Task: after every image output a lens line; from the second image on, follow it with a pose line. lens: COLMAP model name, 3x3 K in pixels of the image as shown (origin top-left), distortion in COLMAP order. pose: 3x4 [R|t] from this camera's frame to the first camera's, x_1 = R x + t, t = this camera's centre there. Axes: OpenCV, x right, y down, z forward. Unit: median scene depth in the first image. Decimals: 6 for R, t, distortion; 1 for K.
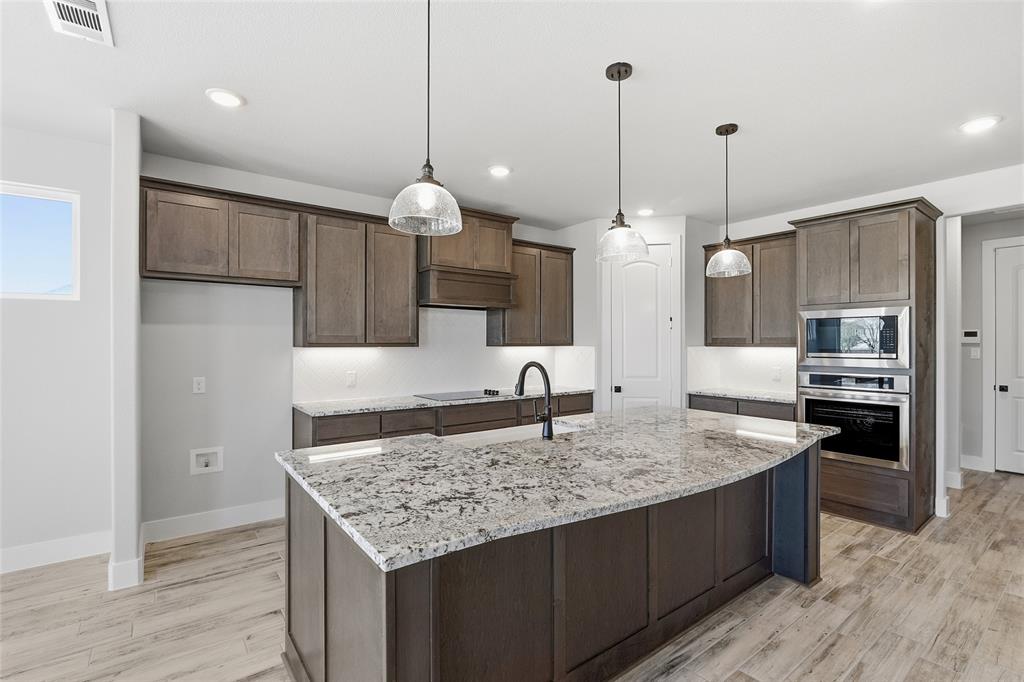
lens RADIAL K [[470.6, 0, 513.7], [0, 470.6, 342.7], [0, 0, 1]] dist [-0.013128, 0.001453]
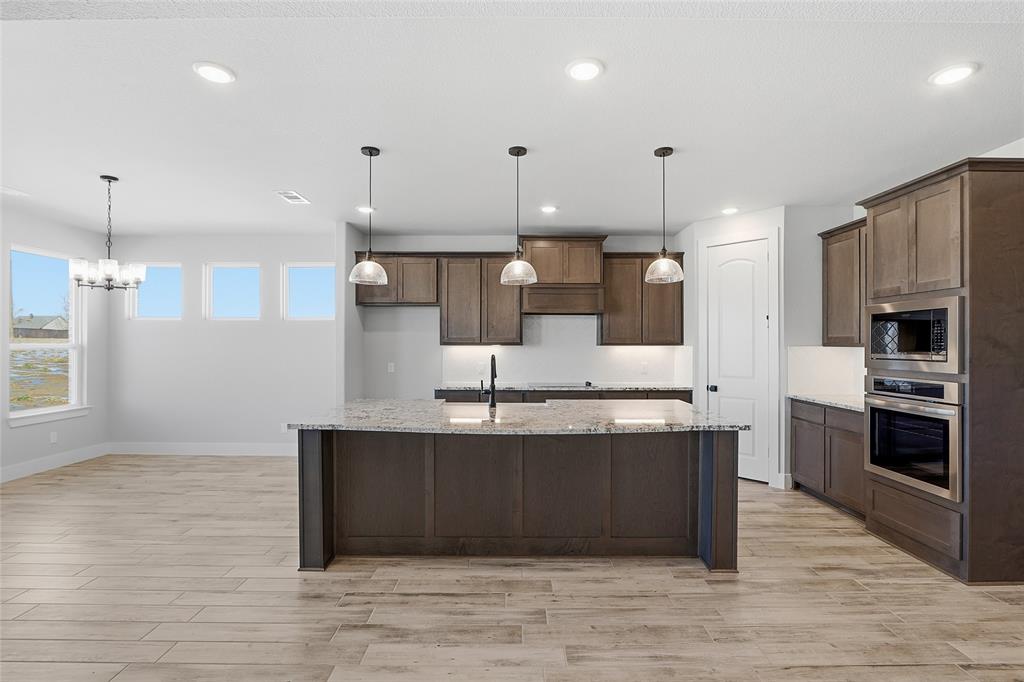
lens RADIAL K [[477.6, 0, 509.6], [0, 477.6, 341.7], [0, 0, 1]] dist [-0.024753, 0.007672]
pose [[0.794127, -0.001336, -0.607750, 0.708115], [-0.001618, 0.999989, -0.004313, 0.004871], [0.607750, 0.004408, 0.794116, -0.104696]]
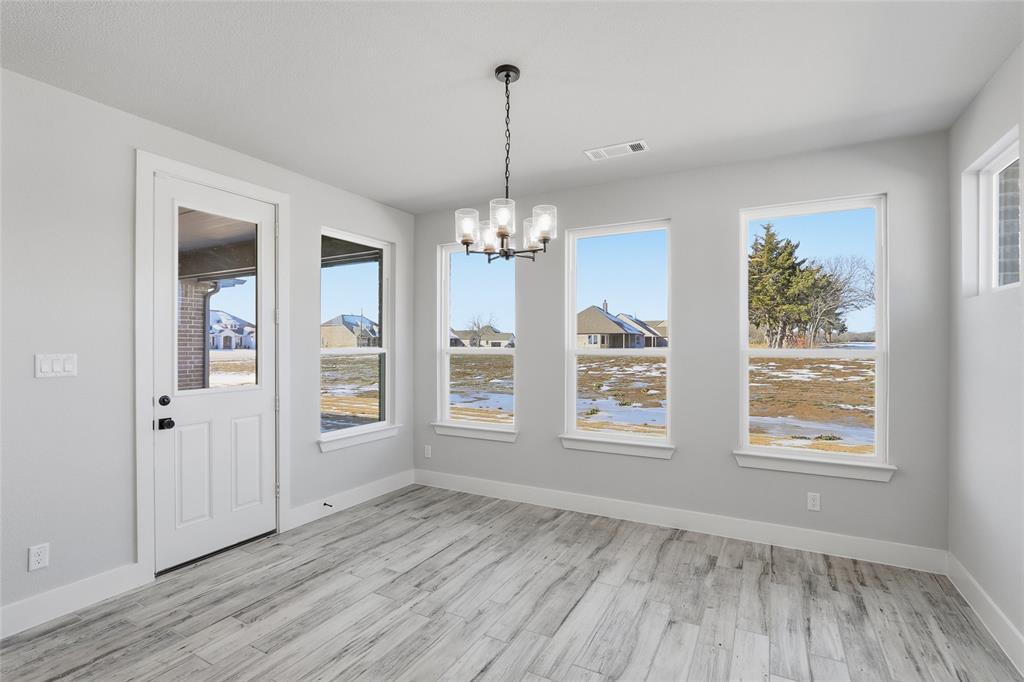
lens RADIAL K [[477.6, 0, 509.6], [0, 477.6, 341.7], [0, 0, 1]] dist [-0.024753, 0.007672]
pose [[-0.909583, -0.006405, -0.415472, -0.430117], [-0.004427, 0.999974, -0.005725, 0.000563], [0.415498, -0.003368, -0.909588, 0.799179]]
